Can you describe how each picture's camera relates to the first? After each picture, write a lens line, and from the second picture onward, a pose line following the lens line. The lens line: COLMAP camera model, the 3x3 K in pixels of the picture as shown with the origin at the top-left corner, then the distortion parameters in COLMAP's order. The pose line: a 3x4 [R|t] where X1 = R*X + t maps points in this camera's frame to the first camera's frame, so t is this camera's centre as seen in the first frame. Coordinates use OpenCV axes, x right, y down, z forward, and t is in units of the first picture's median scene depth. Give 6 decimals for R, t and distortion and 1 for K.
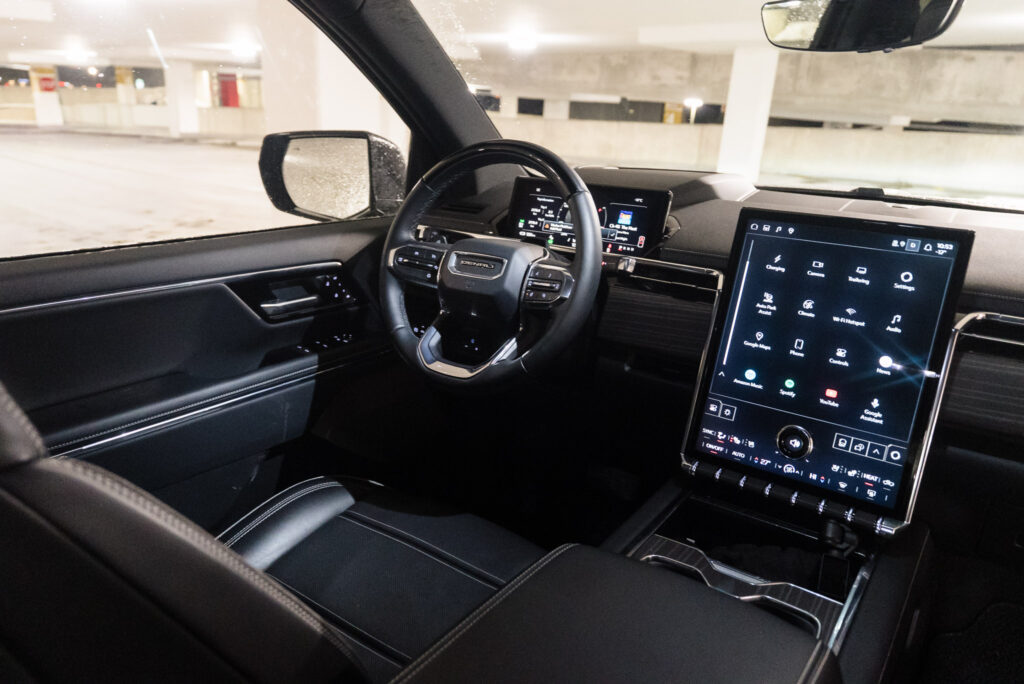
lens RADIAL K [[731.1, 0, 512.0], [0, 731.1, 342.0], [0, 0, 1]] dist [0.002142, 0.004694]
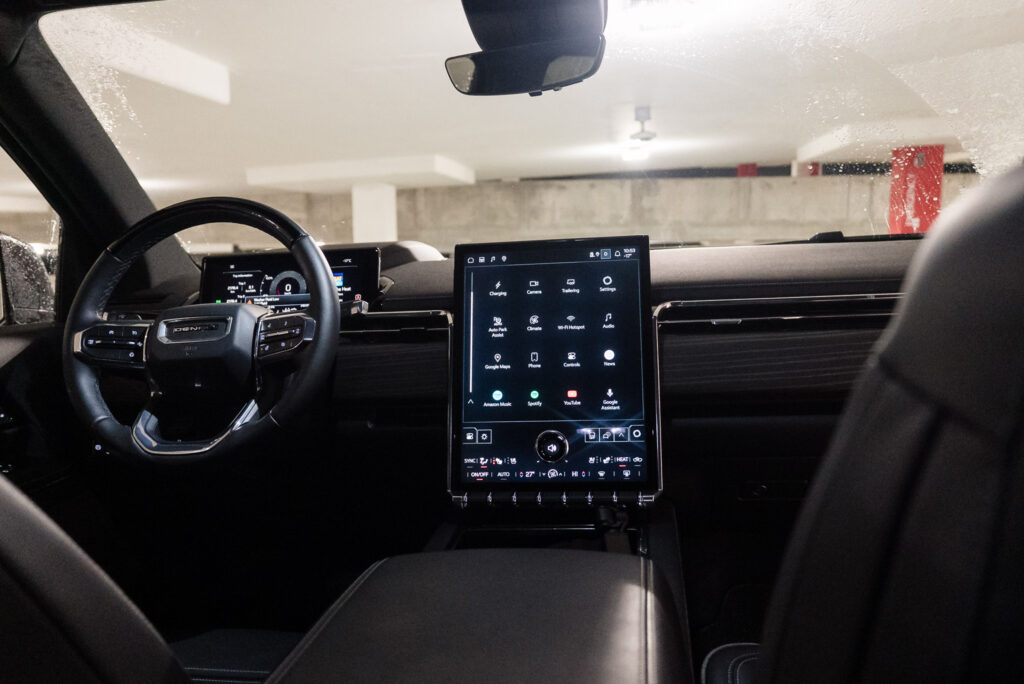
lens RADIAL K [[833.9, 0, 512.0], [0, 833.9, 342.0], [0, 0, 1]] dist [0.005315, 0.007547]
pose [[0.886418, -0.120047, 0.447048, -0.171218], [0.213520, 0.962940, -0.164793, 0.169506], [-0.410697, 0.241529, 0.879199, -0.058346]]
